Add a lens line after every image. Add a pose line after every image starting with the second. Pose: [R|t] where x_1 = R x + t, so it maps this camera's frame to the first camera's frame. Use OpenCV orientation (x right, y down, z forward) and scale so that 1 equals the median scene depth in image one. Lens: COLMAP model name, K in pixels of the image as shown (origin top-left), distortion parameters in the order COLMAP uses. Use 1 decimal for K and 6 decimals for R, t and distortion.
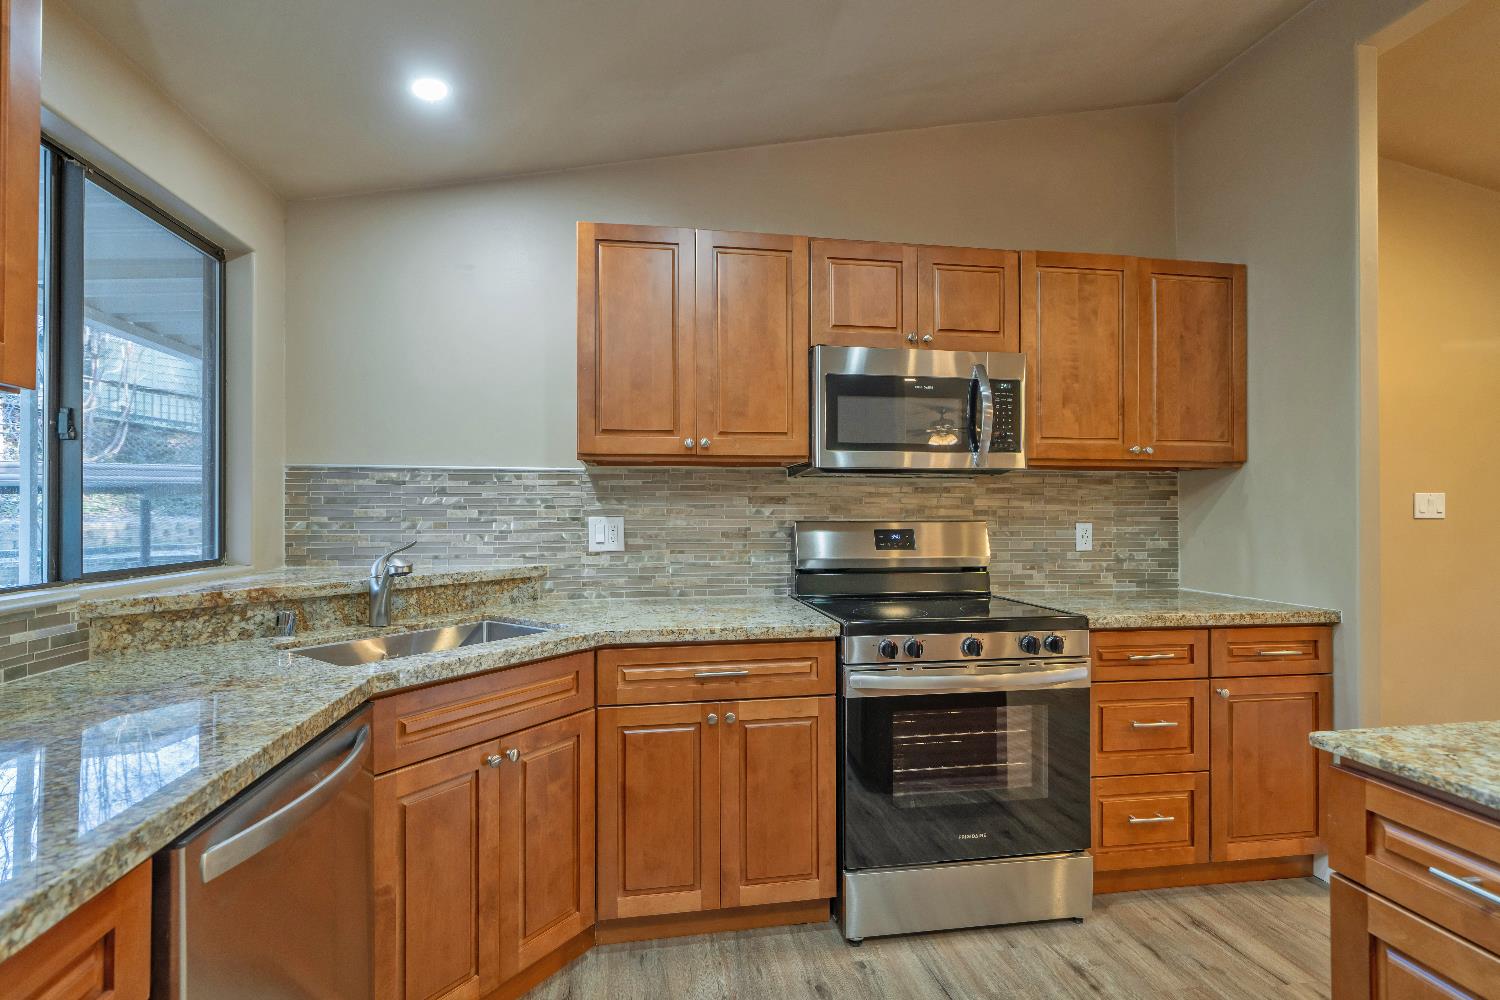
lens RADIAL K [[698.9, 0, 745.6], [0, 698.9, 506.9], [0, 0, 1]] dist [0.000969, 0.000188]
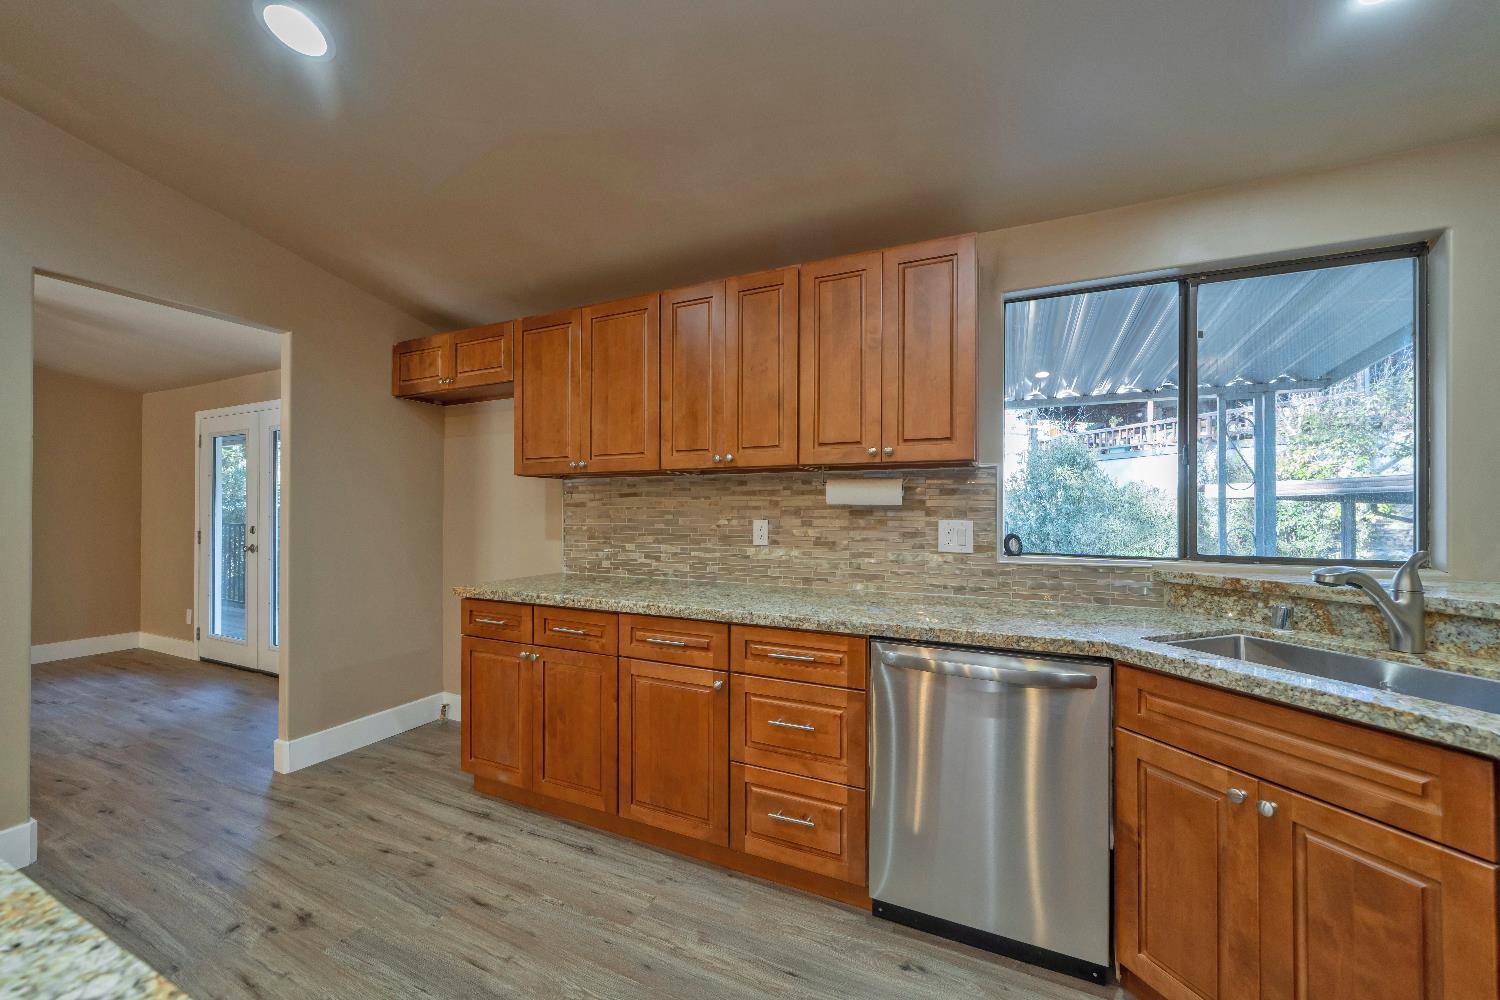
lens RADIAL K [[585.0, 0, 748.5], [0, 585.0, 501.9], [0, 0, 1]] dist [0.000254, 0.000081]
pose [[-0.575242, -0.016803, -0.817811, 0.581735], [0.000547, 0.999781, -0.020926, 0.009758], [0.817983, -0.012485, -0.575106, 0.904805]]
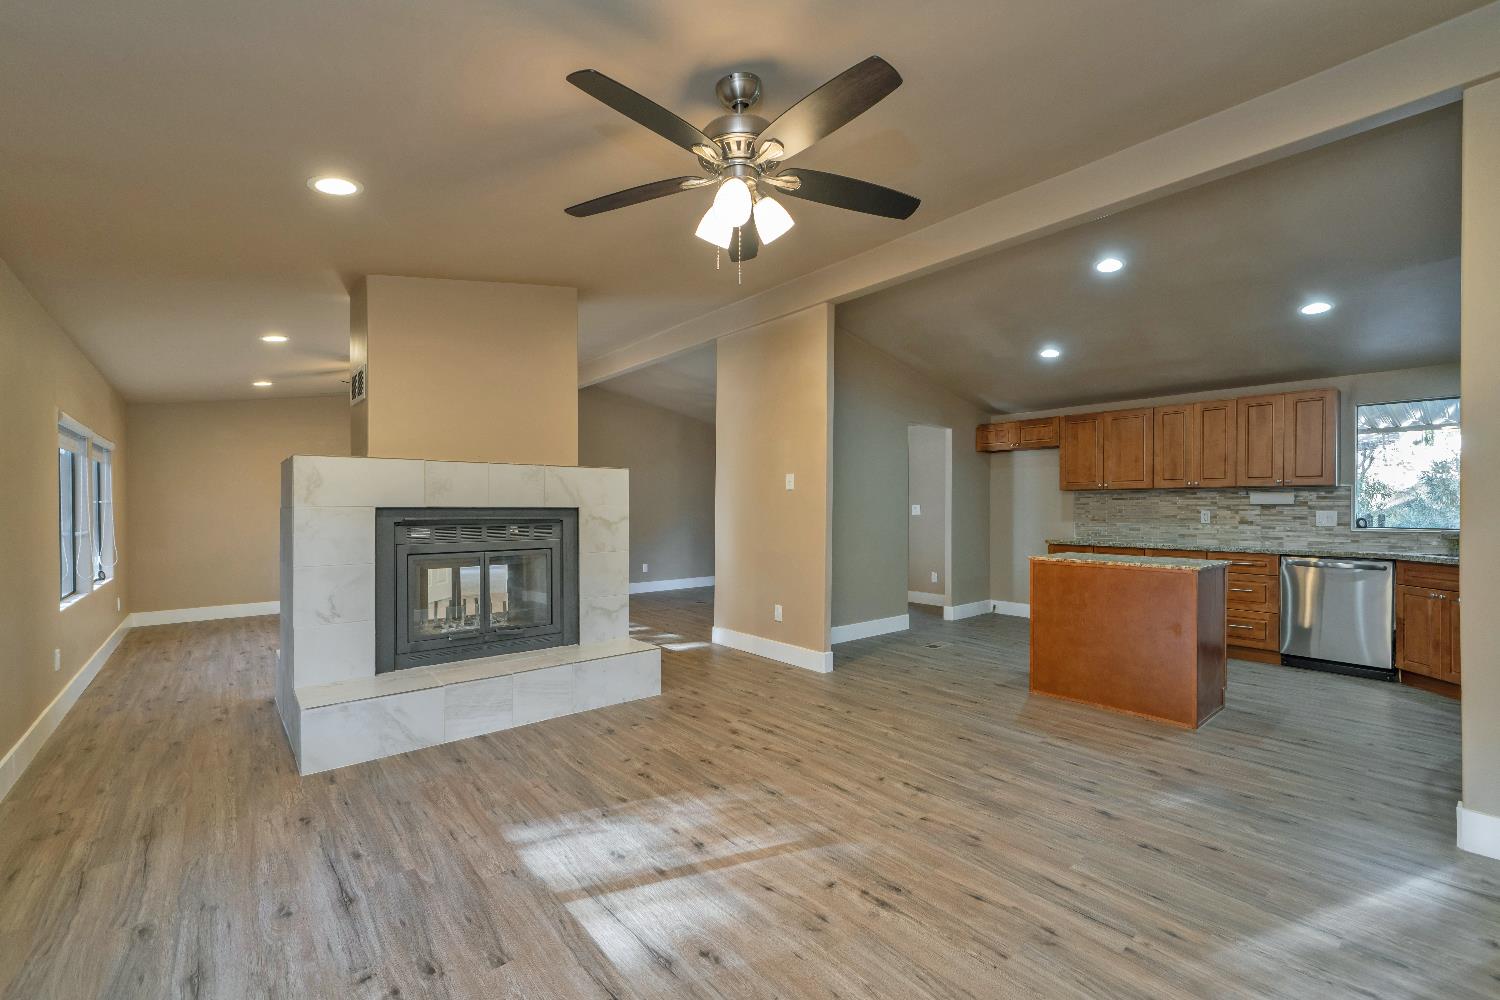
lens RADIAL K [[630.2, 0, 745.7], [0, 630.2, 504.8], [0, 0, 1]] dist [0.003085, 0.000687]
pose [[-0.867546, -0.004633, -0.497335, 3.198302], [-0.000997, 0.999971, -0.007576, 0.019572], [0.497356, -0.006077, -0.867525, 1.785604]]
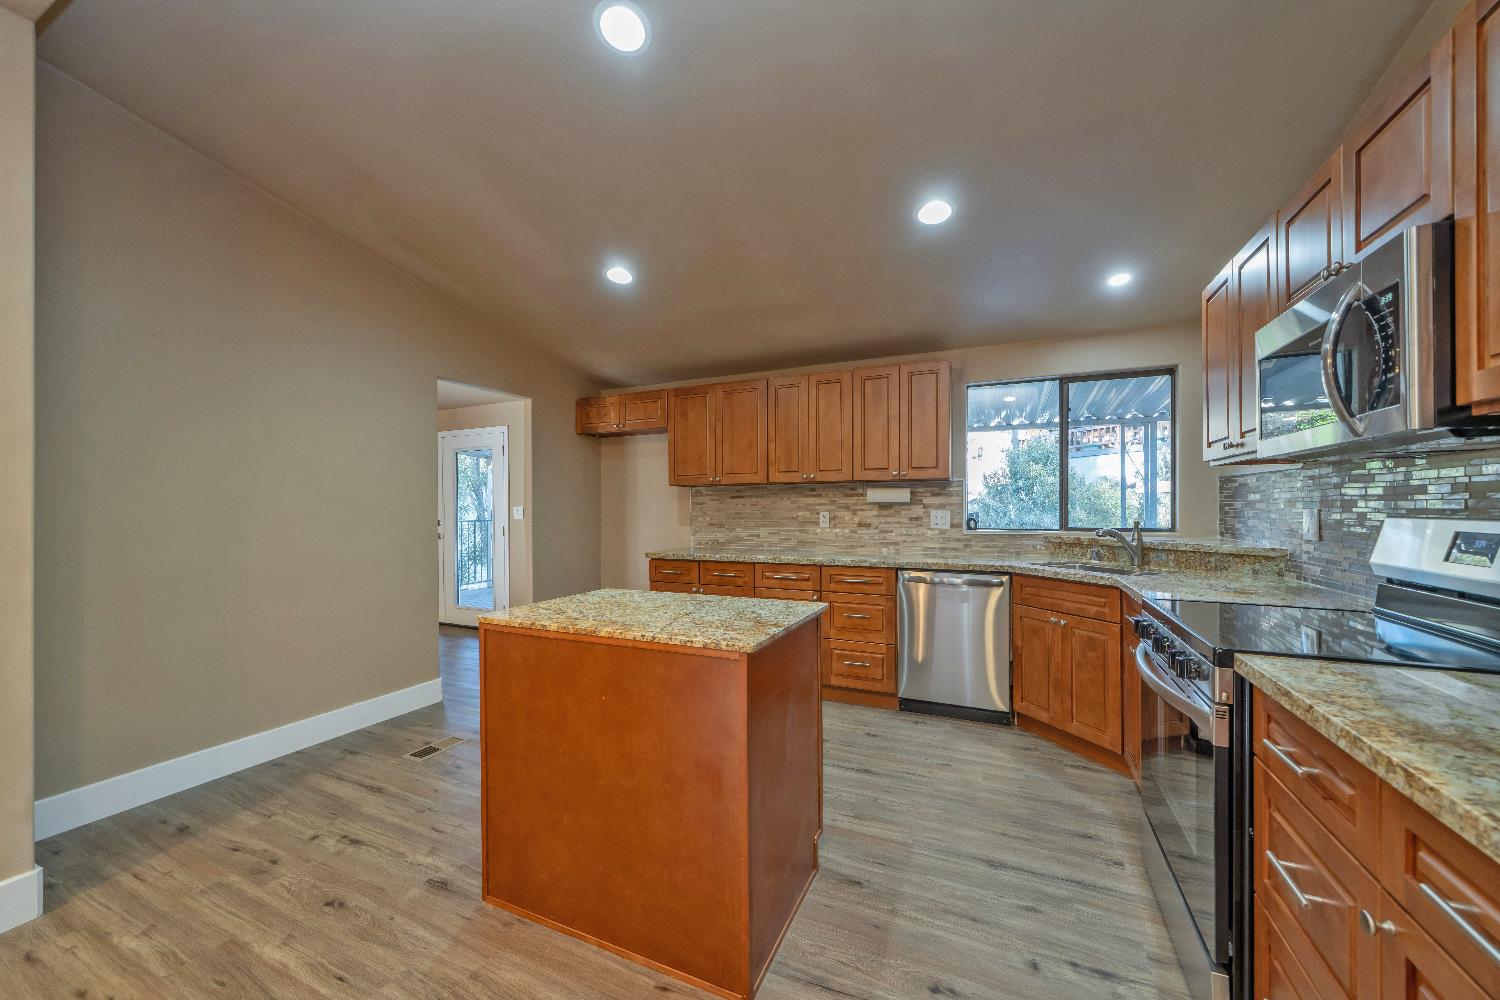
lens RADIAL K [[558.9, 0, 752.0], [0, 558.9, 506.0], [0, 0, 1]] dist [-0.003212, -0.000312]
pose [[-0.567027, 0.000546, -0.823699, 1.526714], [0.009294, 0.999940, -0.005735, 0.011009], [0.823646, -0.010907, -0.566999, 1.183282]]
